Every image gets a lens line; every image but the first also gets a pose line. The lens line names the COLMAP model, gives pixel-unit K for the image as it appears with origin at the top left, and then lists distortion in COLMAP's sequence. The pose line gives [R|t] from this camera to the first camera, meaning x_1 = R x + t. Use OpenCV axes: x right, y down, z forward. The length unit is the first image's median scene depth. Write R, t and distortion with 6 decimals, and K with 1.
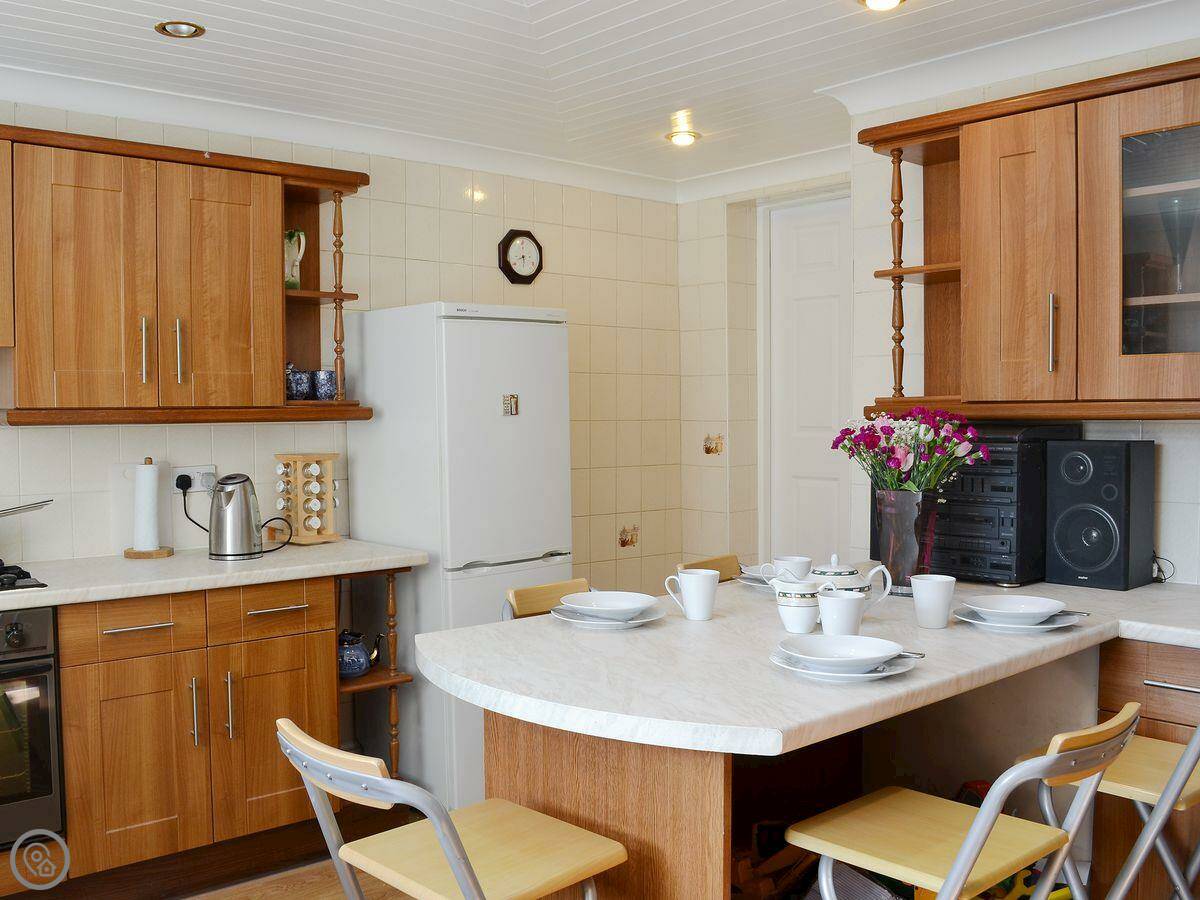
lens RADIAL K [[1289.9, 0, 600.0], [0, 1289.9, 450.0], [0, 0, 1]] dist [-0.069294, -0.029847]
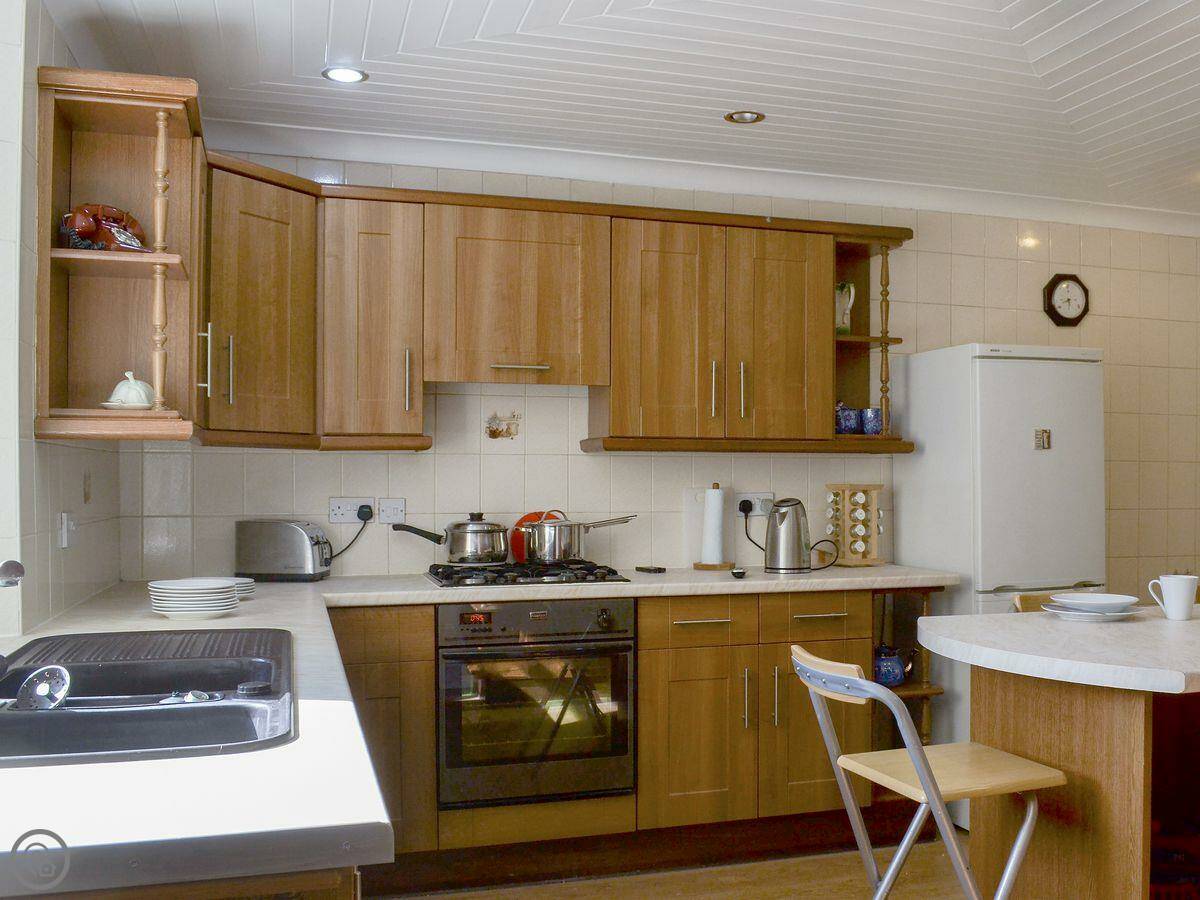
lens RADIAL K [[1289.9, 0, 600.0], [0, 1289.9, 450.0], [0, 0, 1]] dist [-0.069294, -0.029847]
pose [[0.906845, 0.010753, -0.421327, 0.042934], [-0.027281, 0.999076, -0.033220, 0.018461], [0.420580, 0.041619, 0.906300, -0.102507]]
